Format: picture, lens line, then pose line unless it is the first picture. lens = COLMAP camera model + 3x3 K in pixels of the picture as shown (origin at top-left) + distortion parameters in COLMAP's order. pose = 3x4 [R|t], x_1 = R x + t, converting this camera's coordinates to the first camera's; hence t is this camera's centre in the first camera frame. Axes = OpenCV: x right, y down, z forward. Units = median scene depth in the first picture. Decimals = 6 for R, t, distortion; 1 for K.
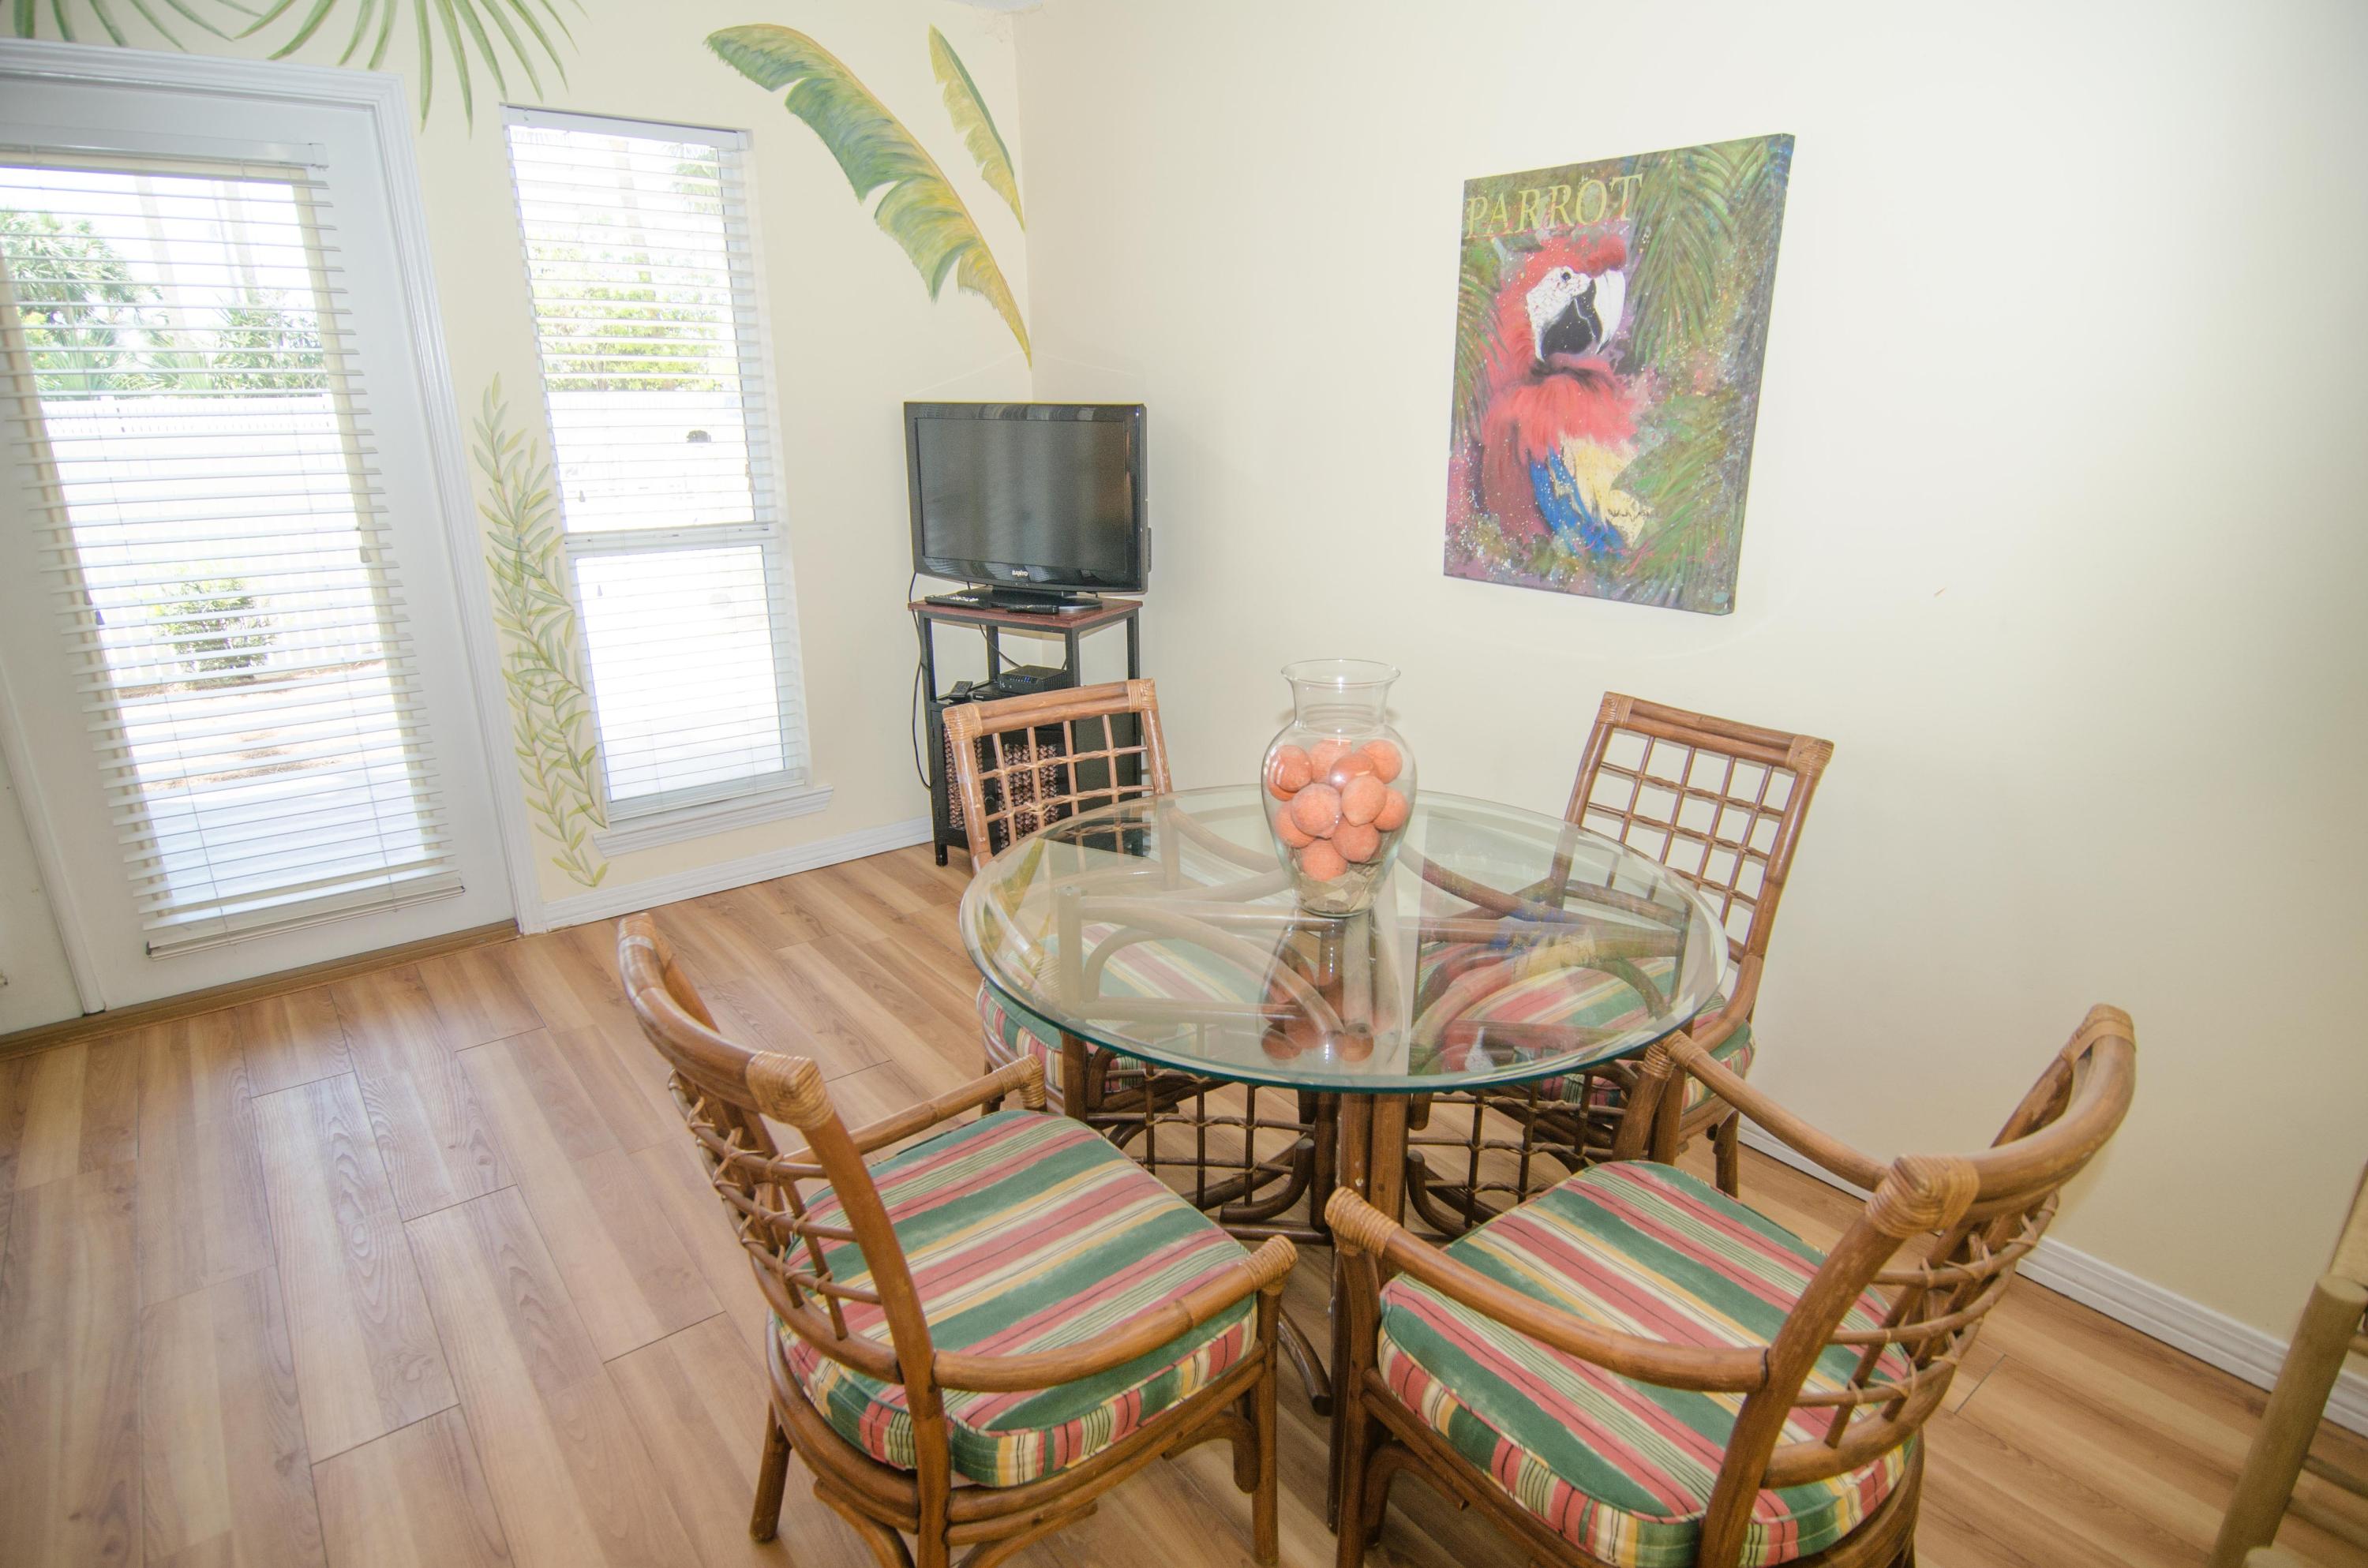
lens RADIAL K [[1267.9, 0, 1193.5], [0, 1267.9, 805.9], [0, 0, 1]] dist [0.001644, -0.015784]
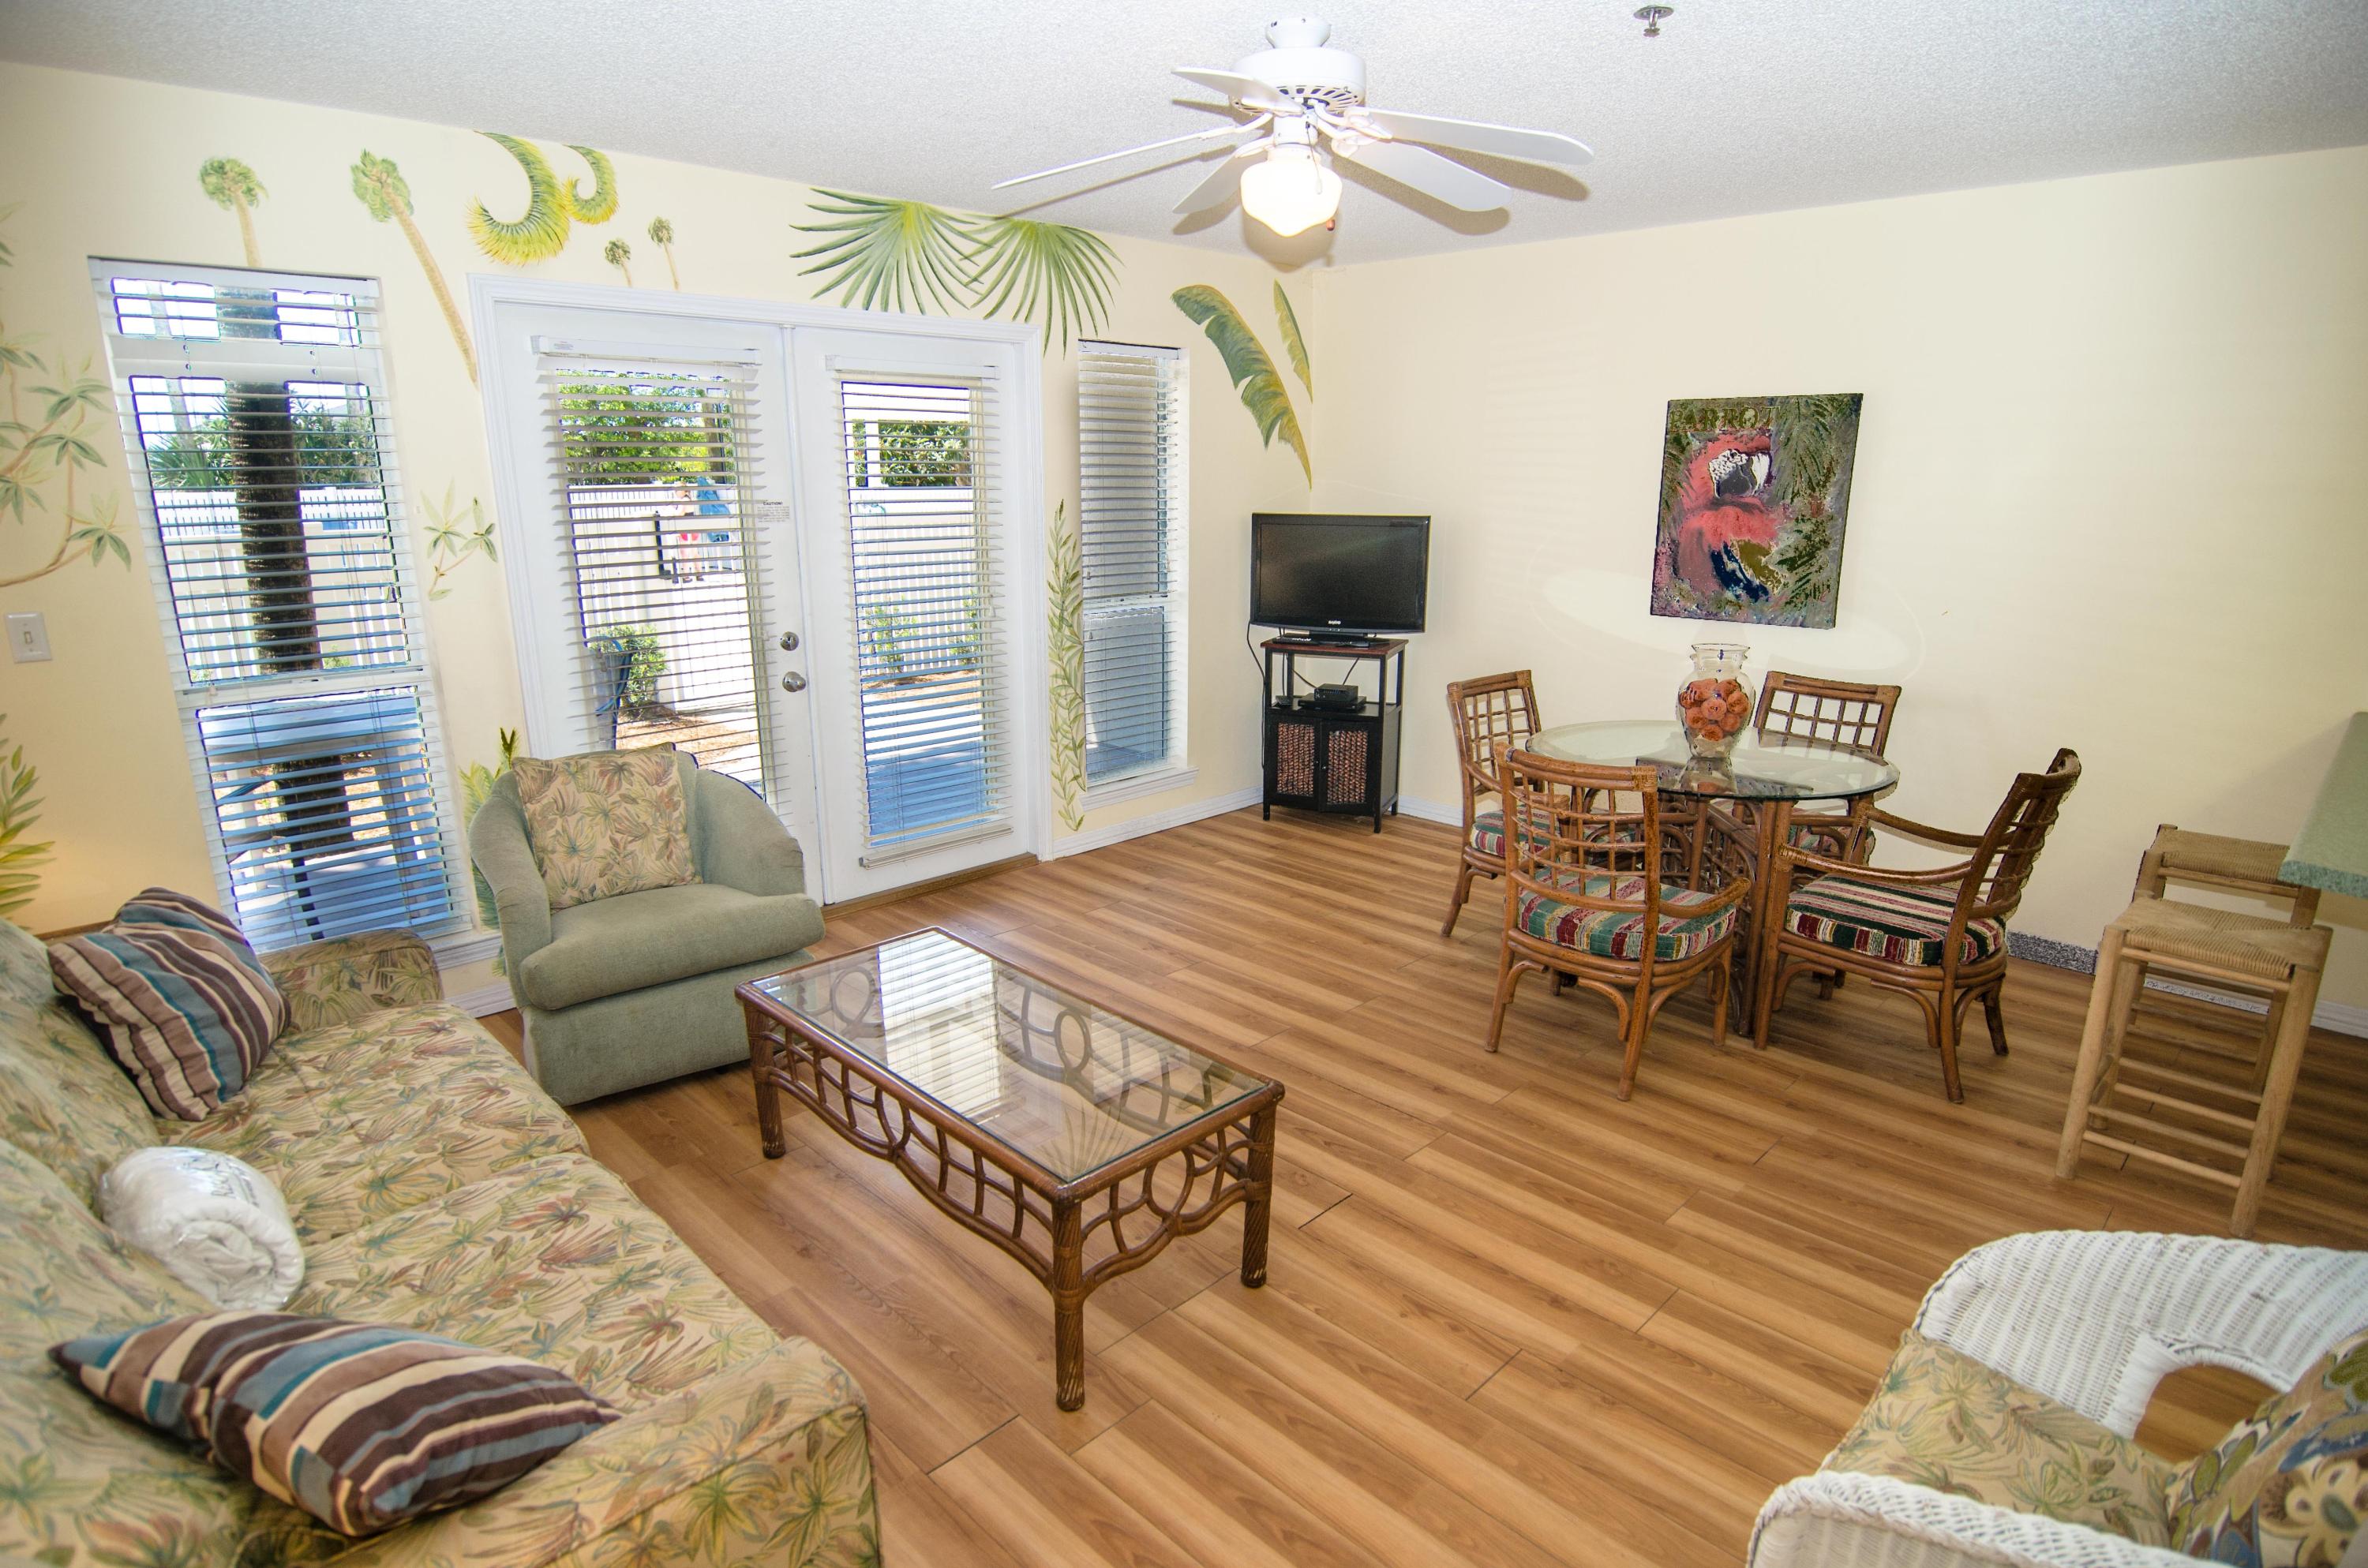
lens RADIAL K [[1267.9, 0, 1193.5], [0, 1267.9, 805.9], [0, 0, 1]] dist [0.001644, -0.015784]
pose [[0.992715, -0.030893, 0.116457, -0.549820], [0.037776, 0.997638, -0.057369, 0.136073], [-0.114409, 0.061350, 0.991538, -0.557322]]
